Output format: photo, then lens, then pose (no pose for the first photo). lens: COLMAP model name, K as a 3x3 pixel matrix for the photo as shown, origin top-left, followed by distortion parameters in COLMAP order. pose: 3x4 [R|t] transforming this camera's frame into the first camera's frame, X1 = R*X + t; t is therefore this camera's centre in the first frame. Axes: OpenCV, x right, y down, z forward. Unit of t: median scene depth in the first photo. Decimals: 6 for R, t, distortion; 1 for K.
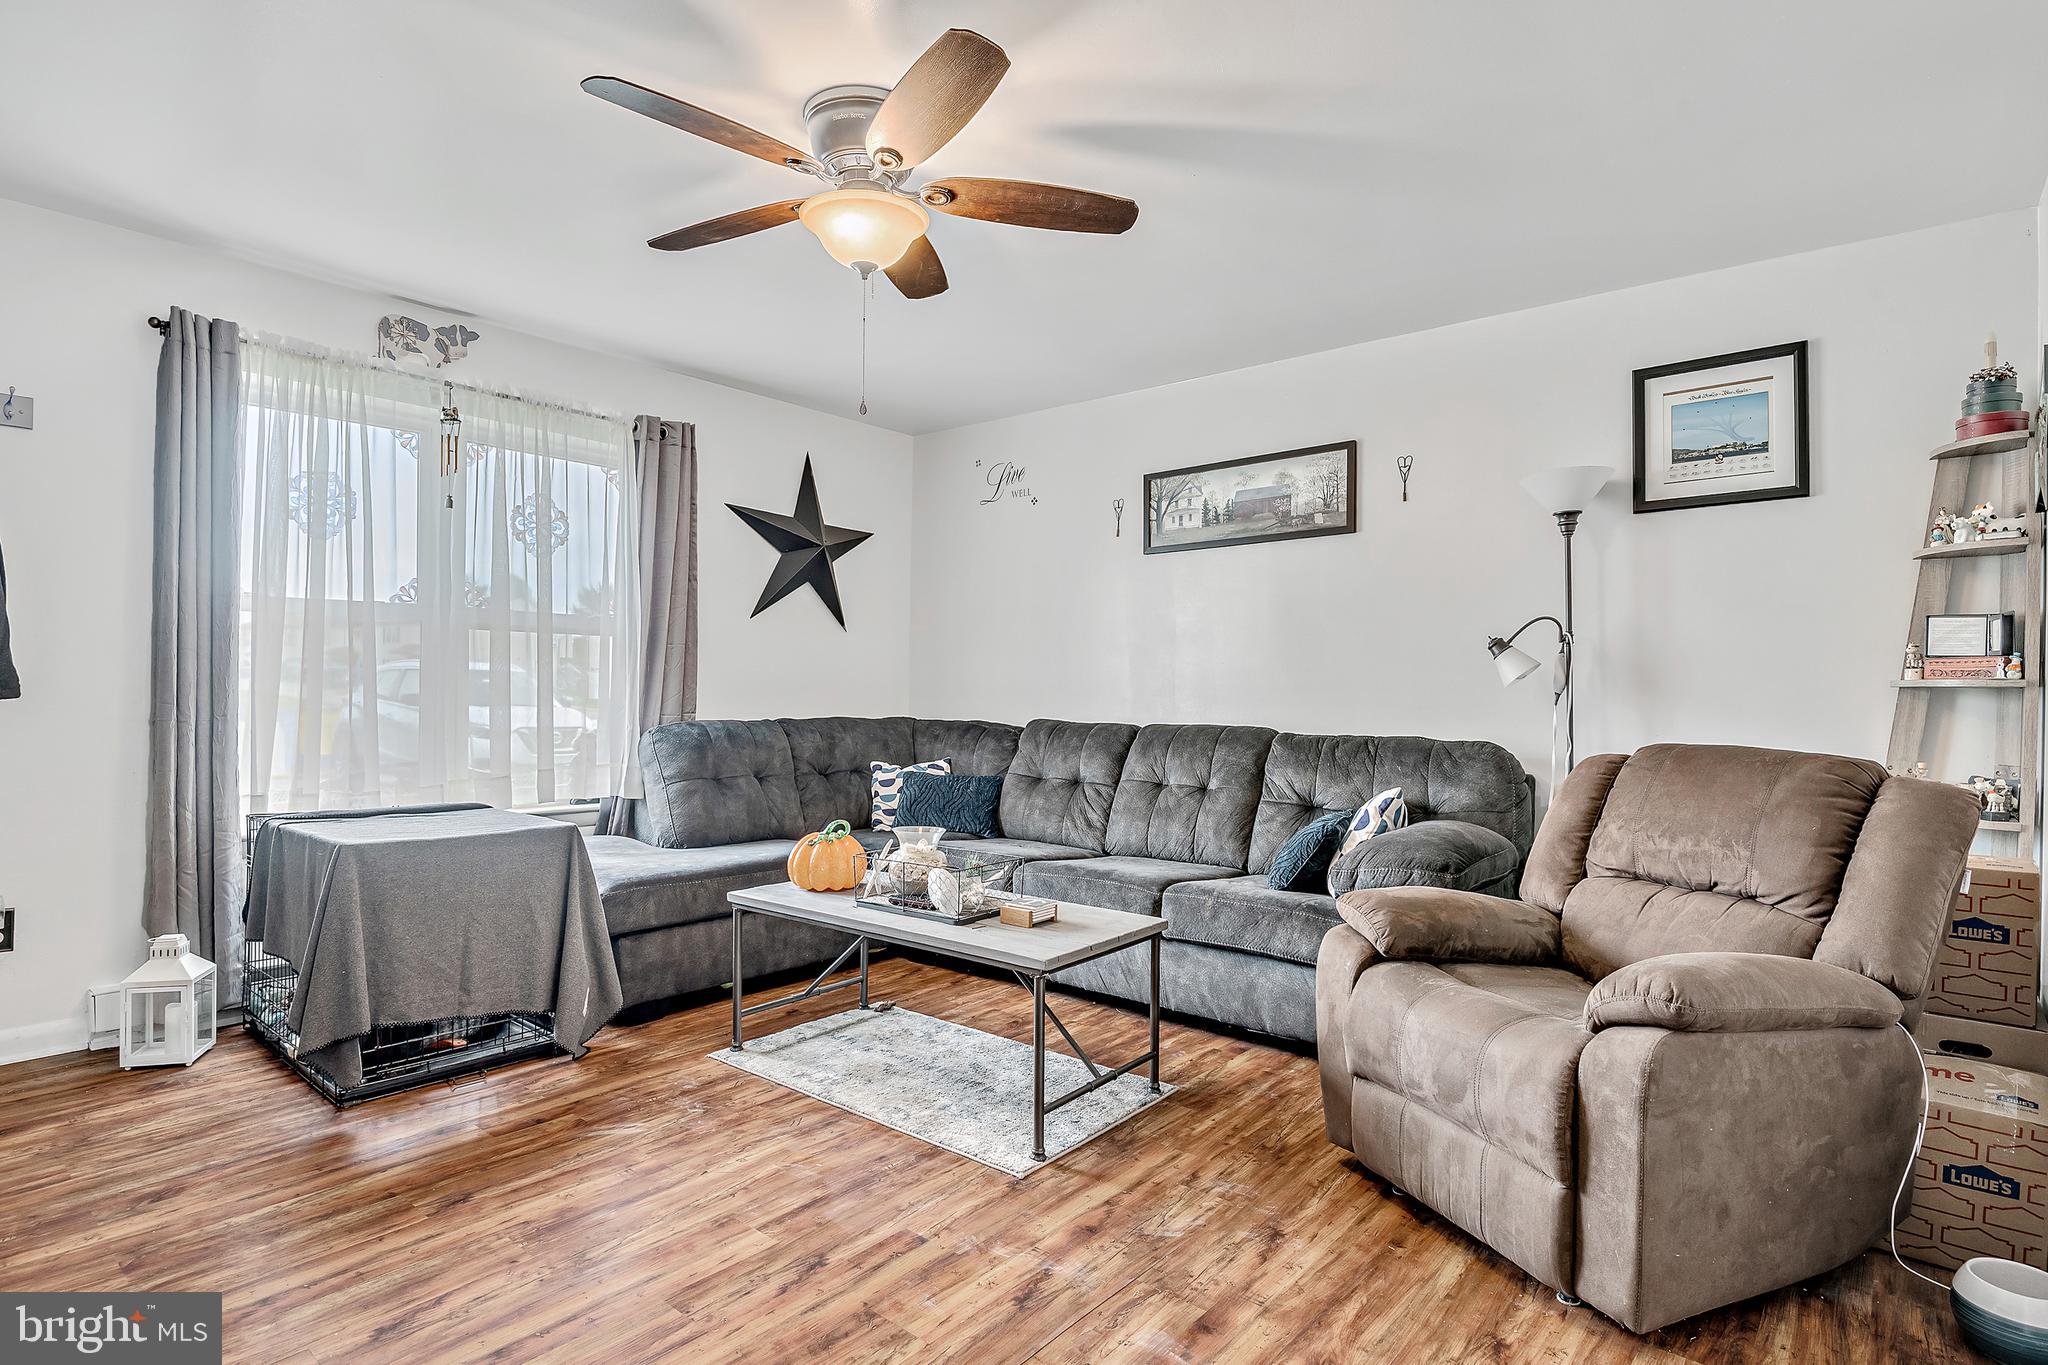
lens RADIAL K [[1046.9, 0, 1016.3], [0, 1046.9, 691.7], [0, 0, 1]] dist [0.006581, -0.004409]
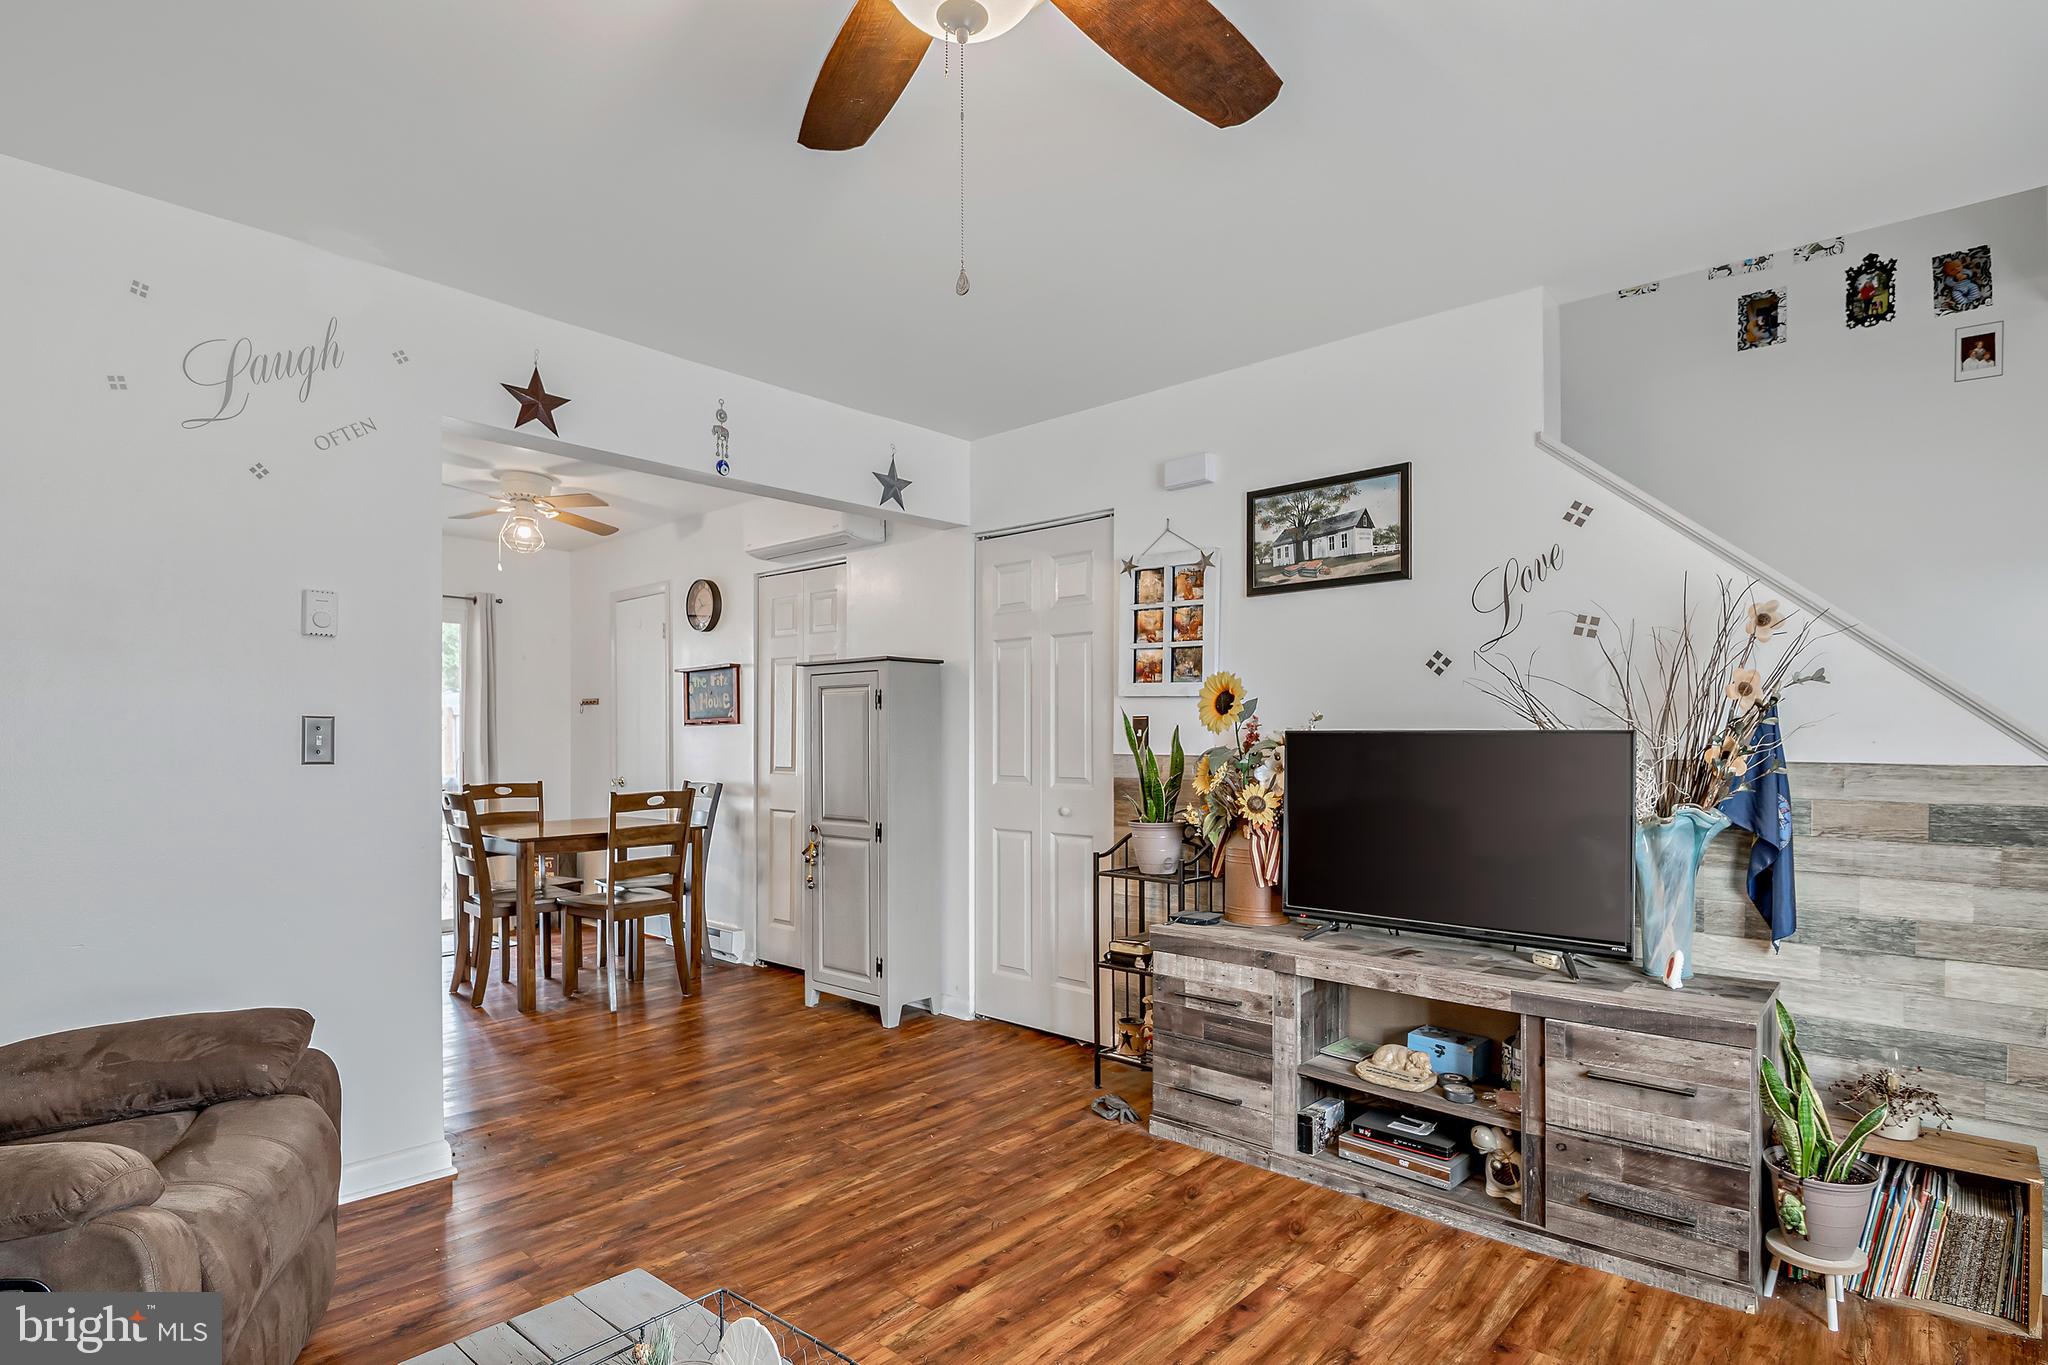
lens RADIAL K [[1046.9, 0, 1021.6], [0, 1046.9, 735.9], [0, 0, 1]] dist [0.006581, -0.004409]
pose [[-0.999028, -0.012527, 0.042266, -0.149103], [-0.012401, 0.999918, 0.003222, -0.035135], [-0.042303, 0.002695, -0.999101, 1.123302]]
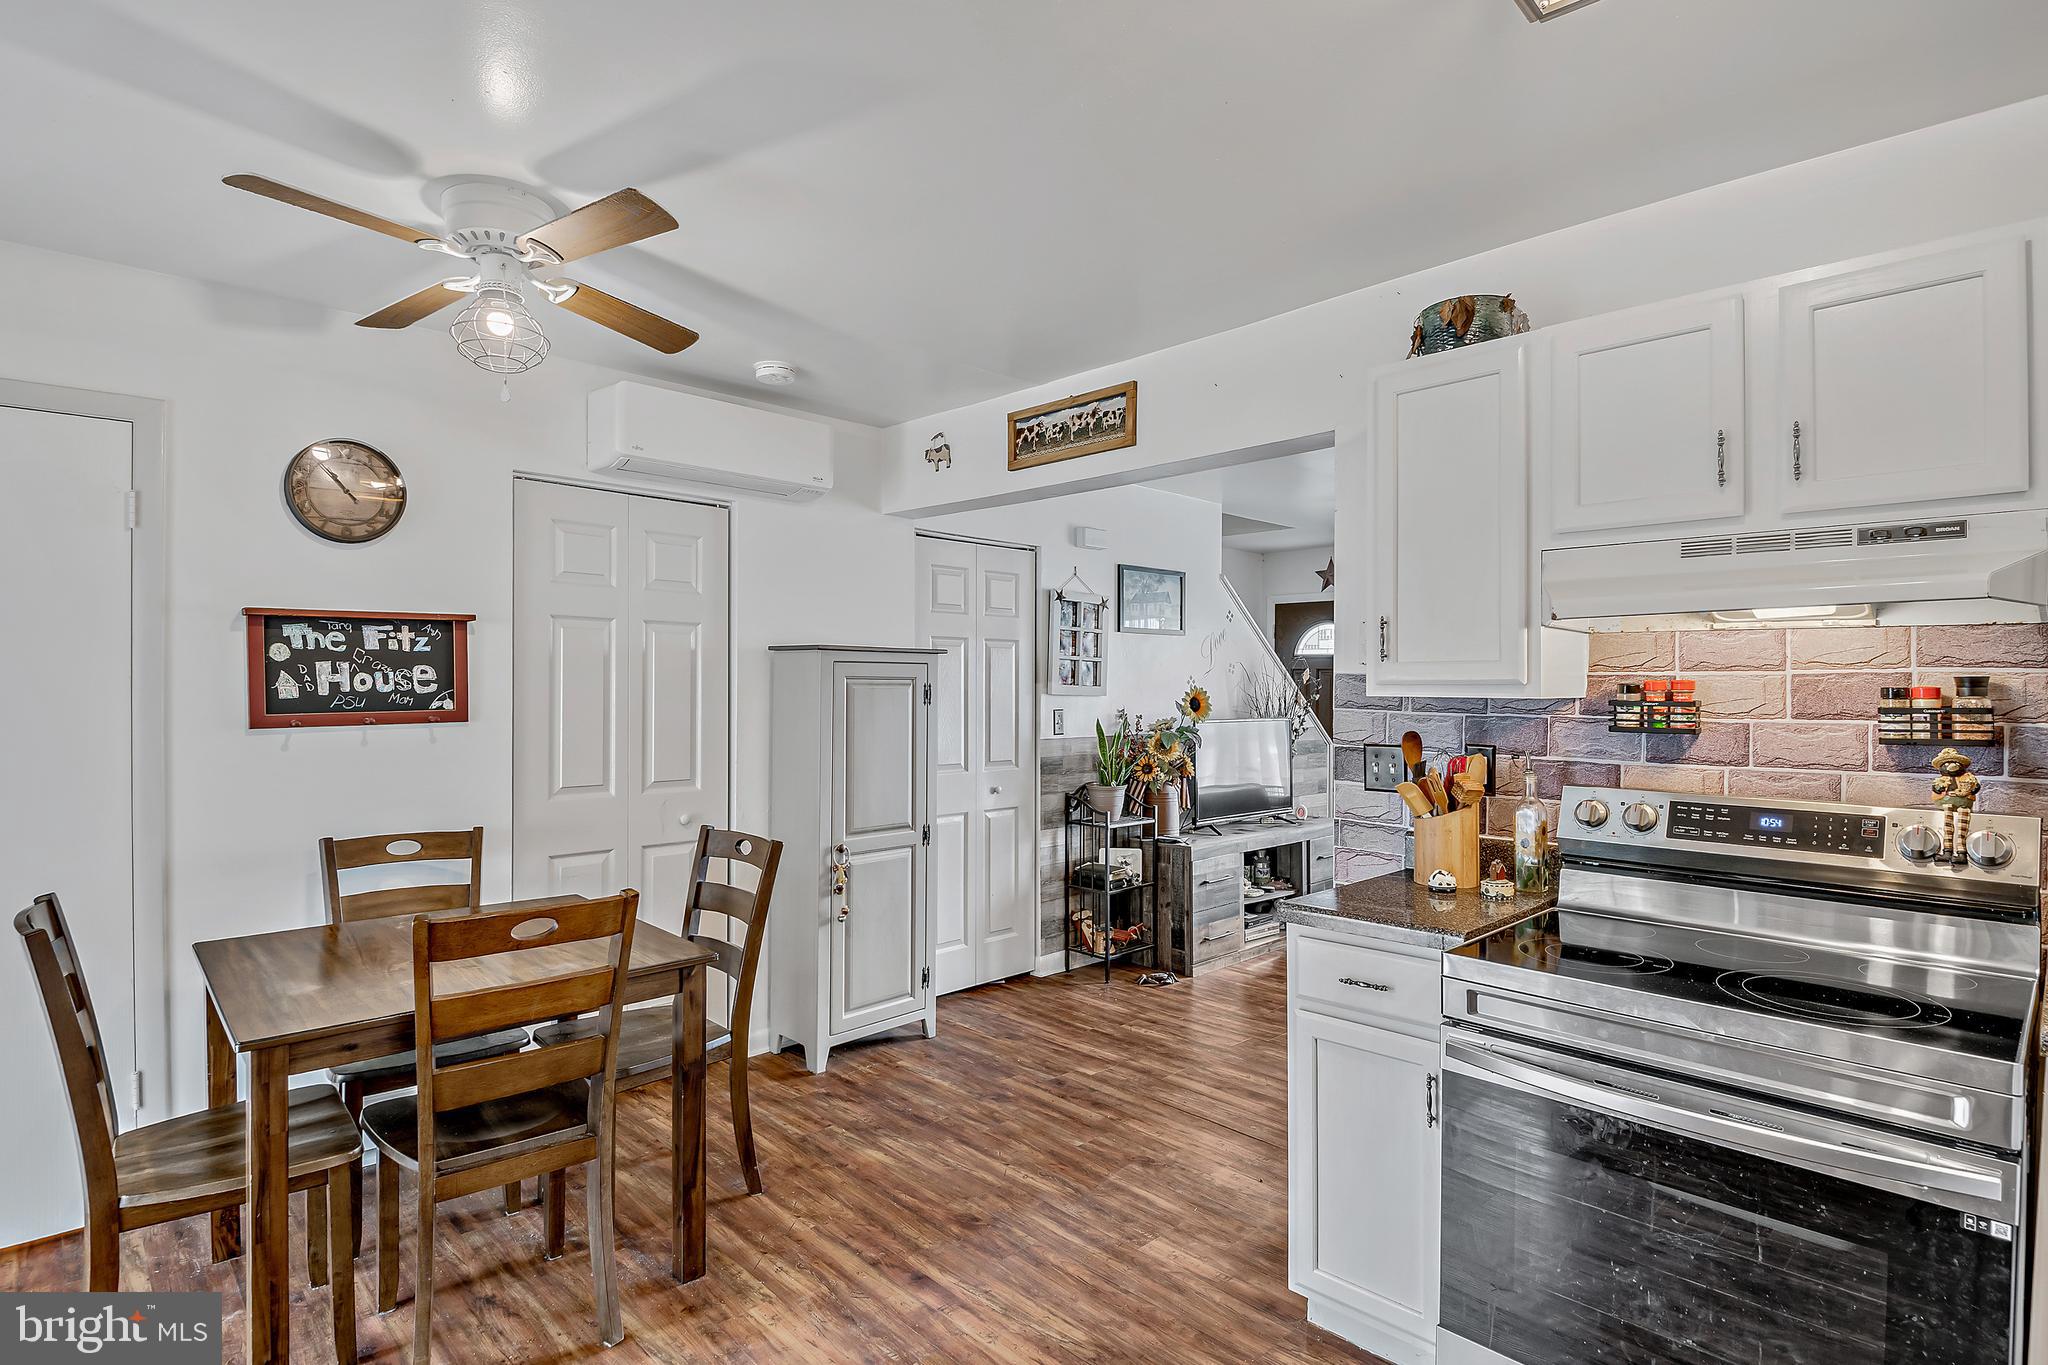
lens RADIAL K [[1046.9, 0, 1028.4], [0, 1046.9, 681.3], [0, 0, 1]] dist [0.006581, -0.004409]
pose [[-0.088676, -0.017530, -0.995906, 1.247746], [-0.011996, 0.999791, -0.016530, -0.069471], [0.995988, 0.010481, -0.088868, 0.097155]]
